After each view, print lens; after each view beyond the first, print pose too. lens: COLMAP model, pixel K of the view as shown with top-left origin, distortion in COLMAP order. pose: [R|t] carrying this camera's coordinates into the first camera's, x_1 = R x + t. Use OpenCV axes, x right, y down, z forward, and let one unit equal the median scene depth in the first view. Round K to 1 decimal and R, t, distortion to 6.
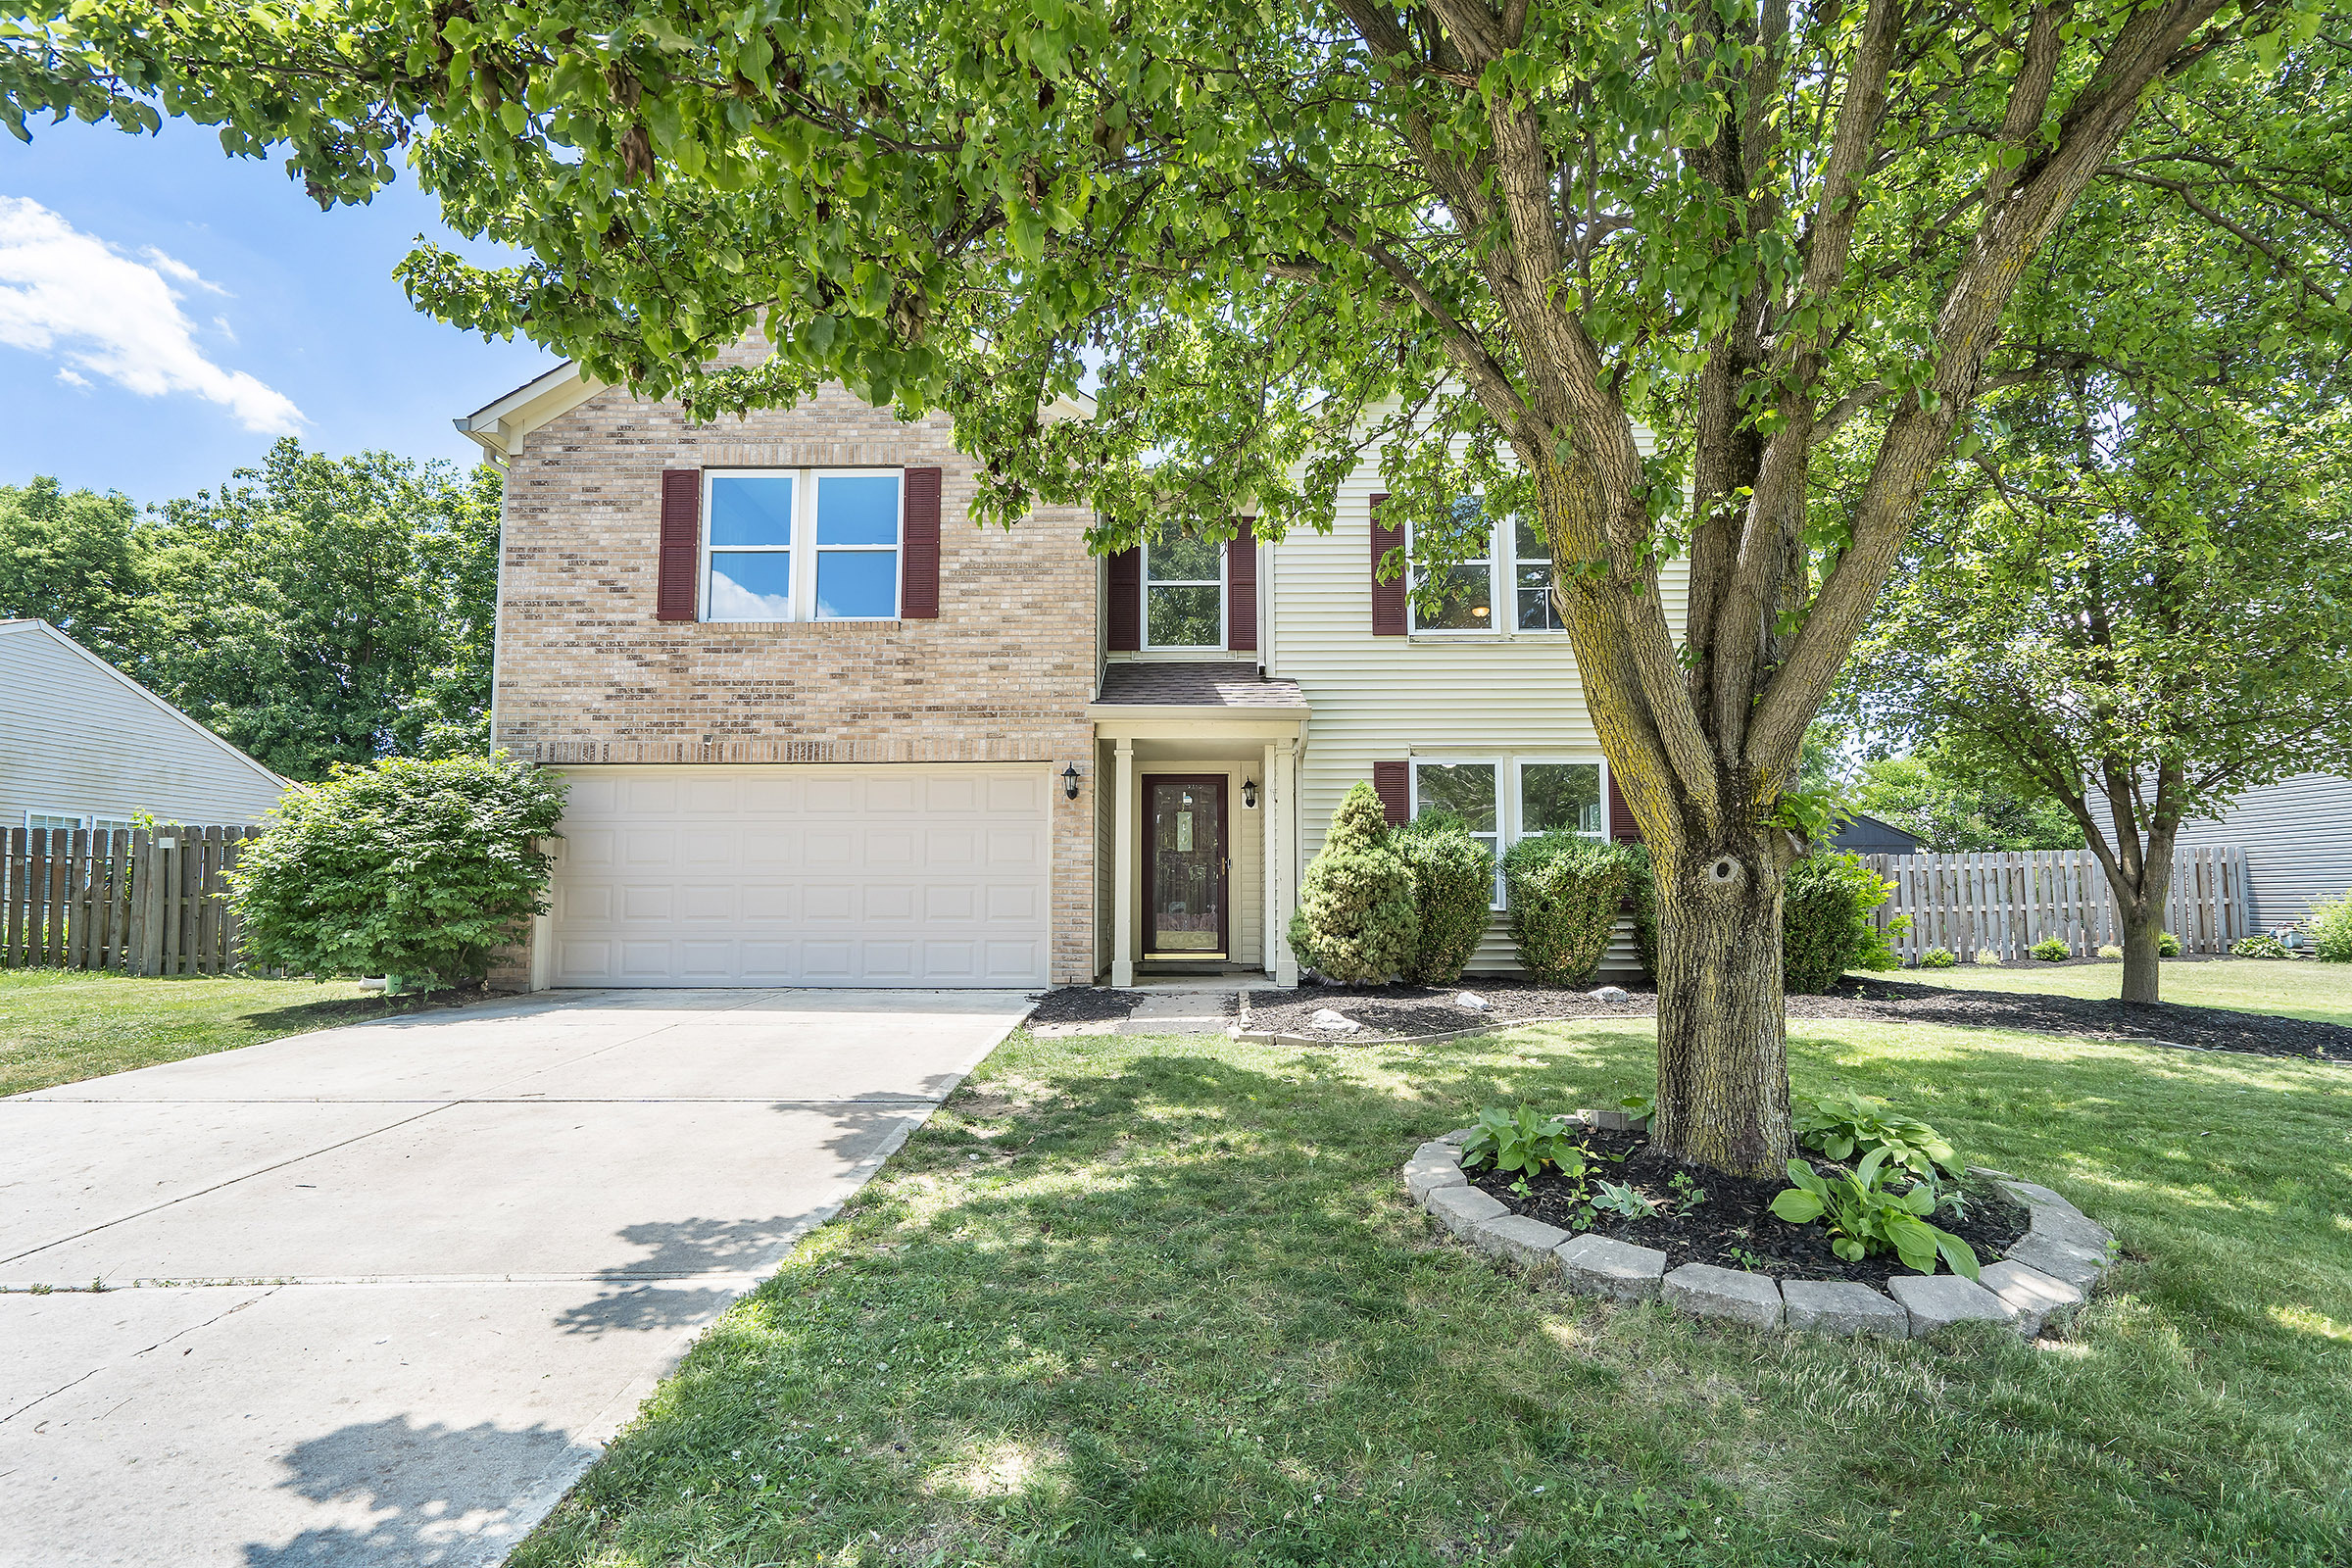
lens RADIAL K [[1069.9, 0, 1176.0], [0, 1069.9, 784.0], [0, 0, 1]] dist [-0.000366, -0.000007]
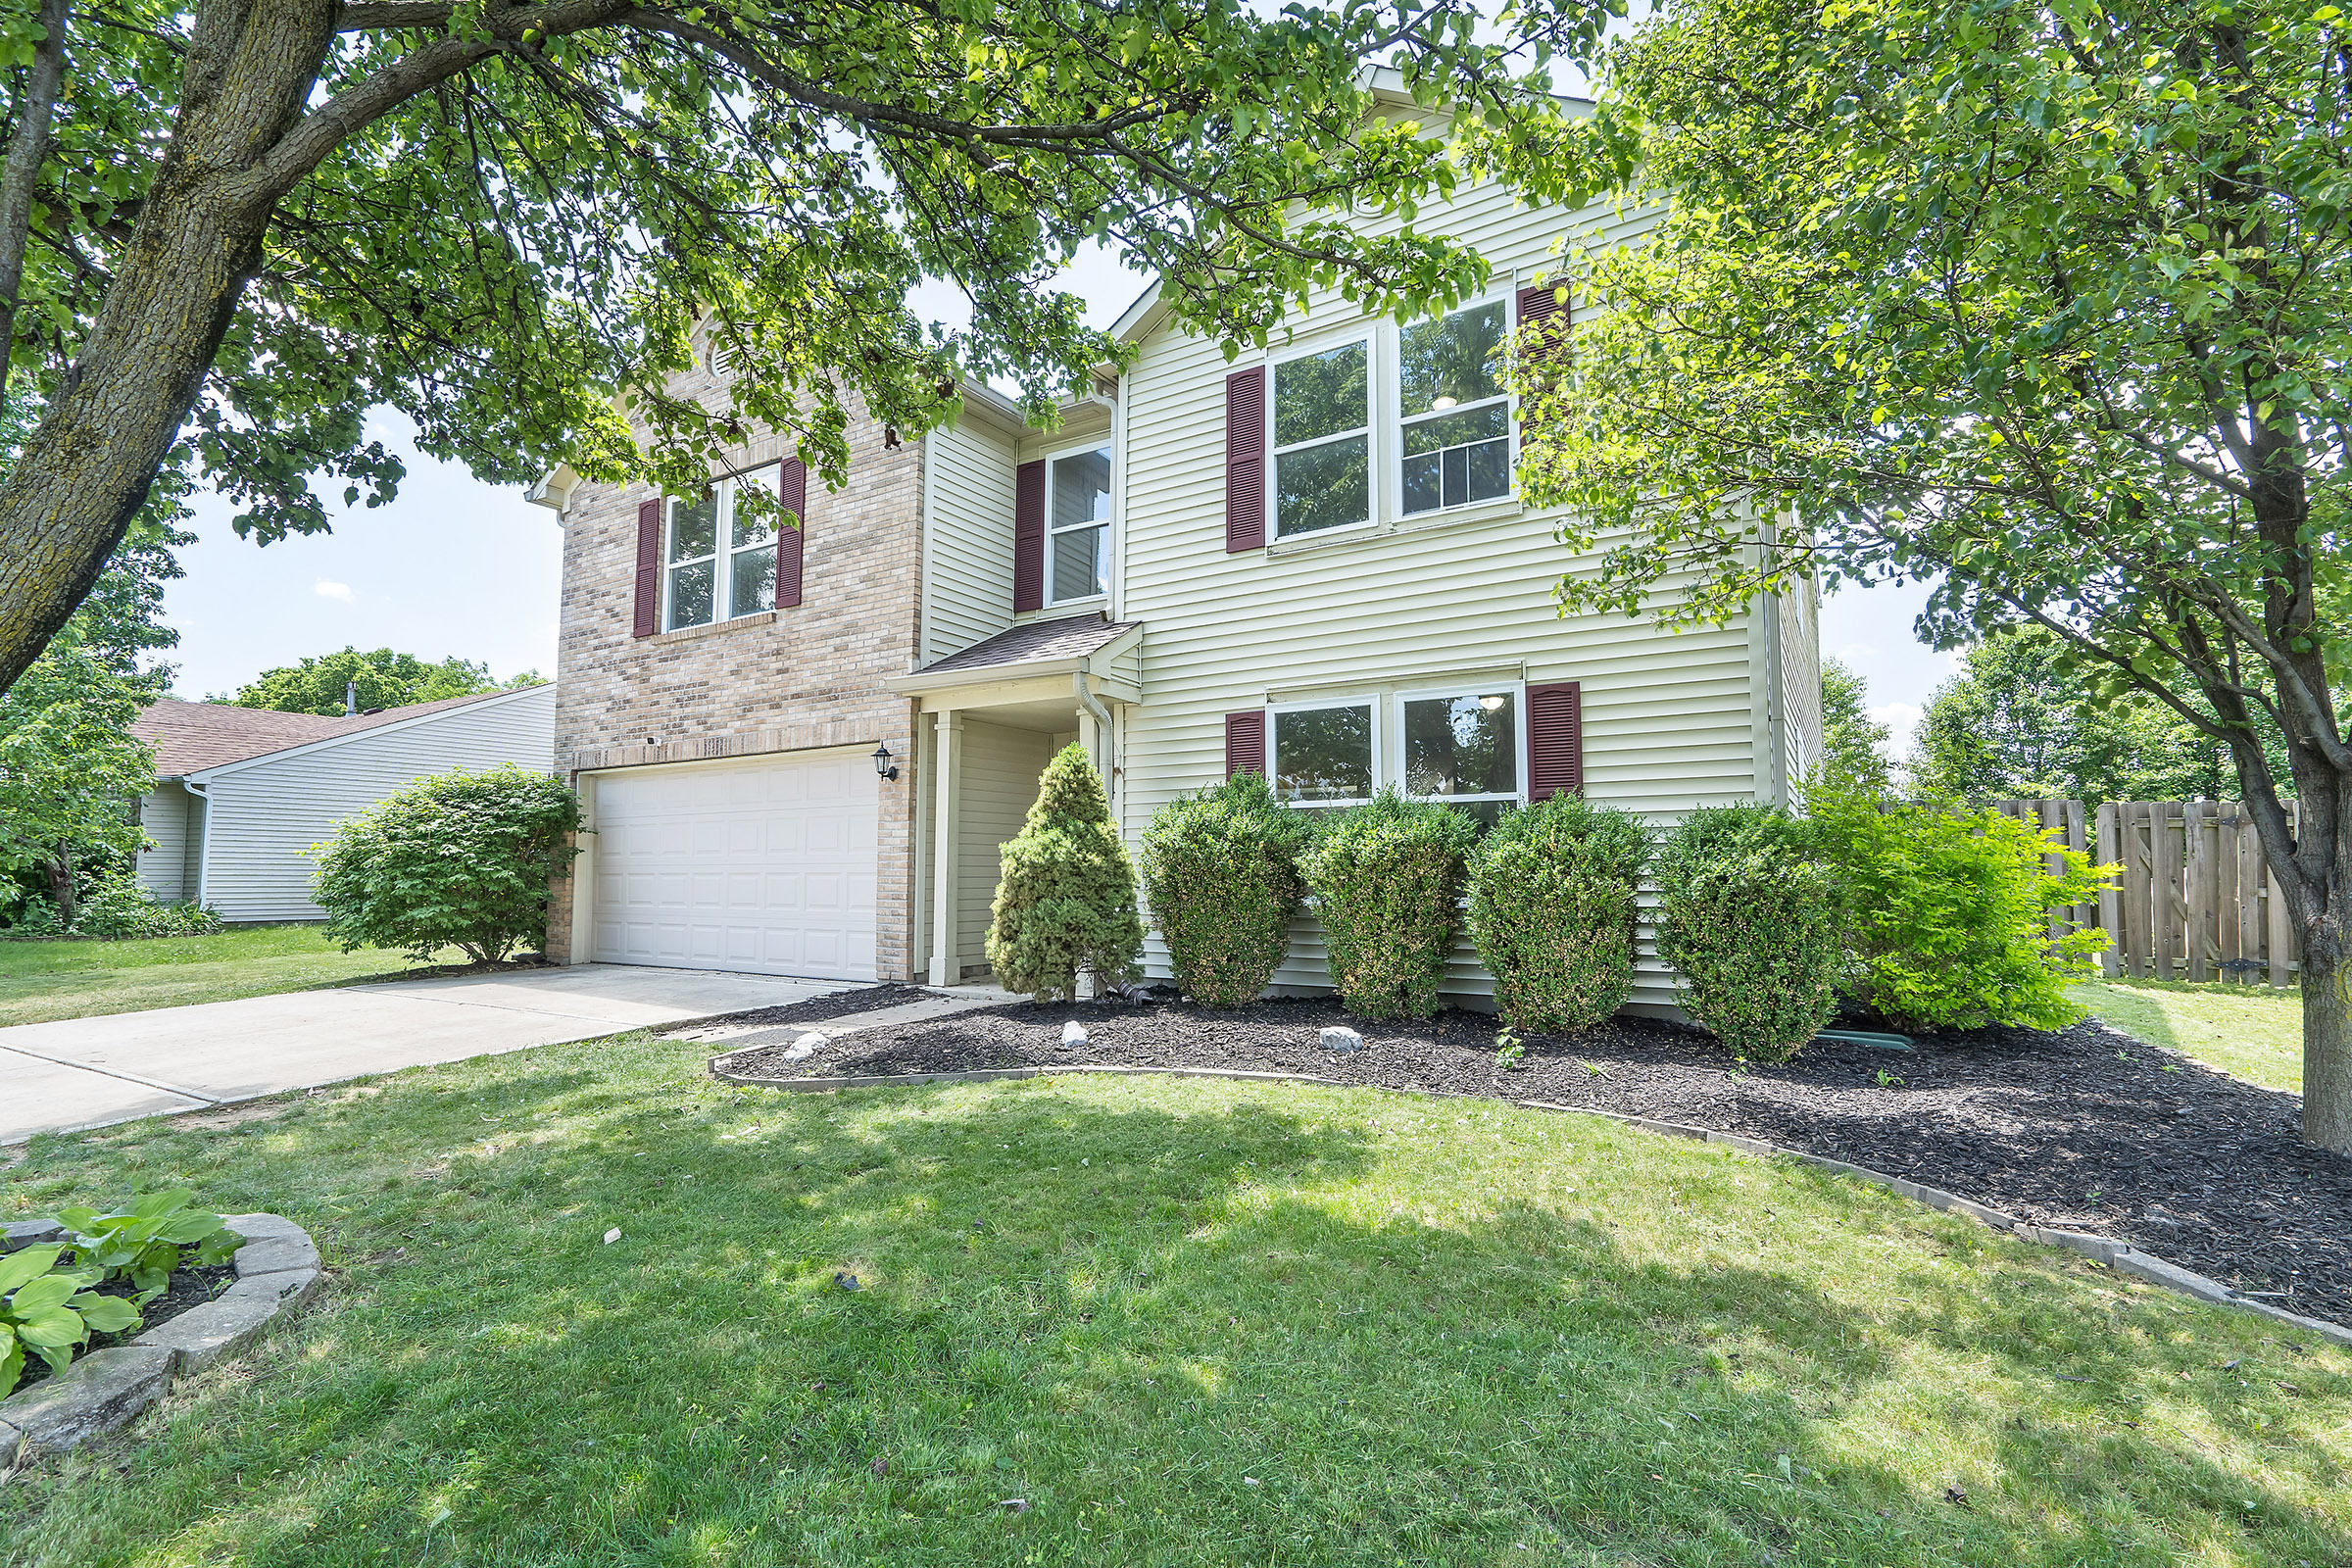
lens RADIAL K [[1069.9, 0, 1176.0], [0, 1069.9, 784.0], [0, 0, 1]] dist [-0.000366, -0.000007]
pose [[0.858477, -0.043237, -0.511026, 0.575047], [0.058532, 0.998189, 0.013874, 0.017930], [0.509501, -0.041822, 0.859453, 0.316809]]
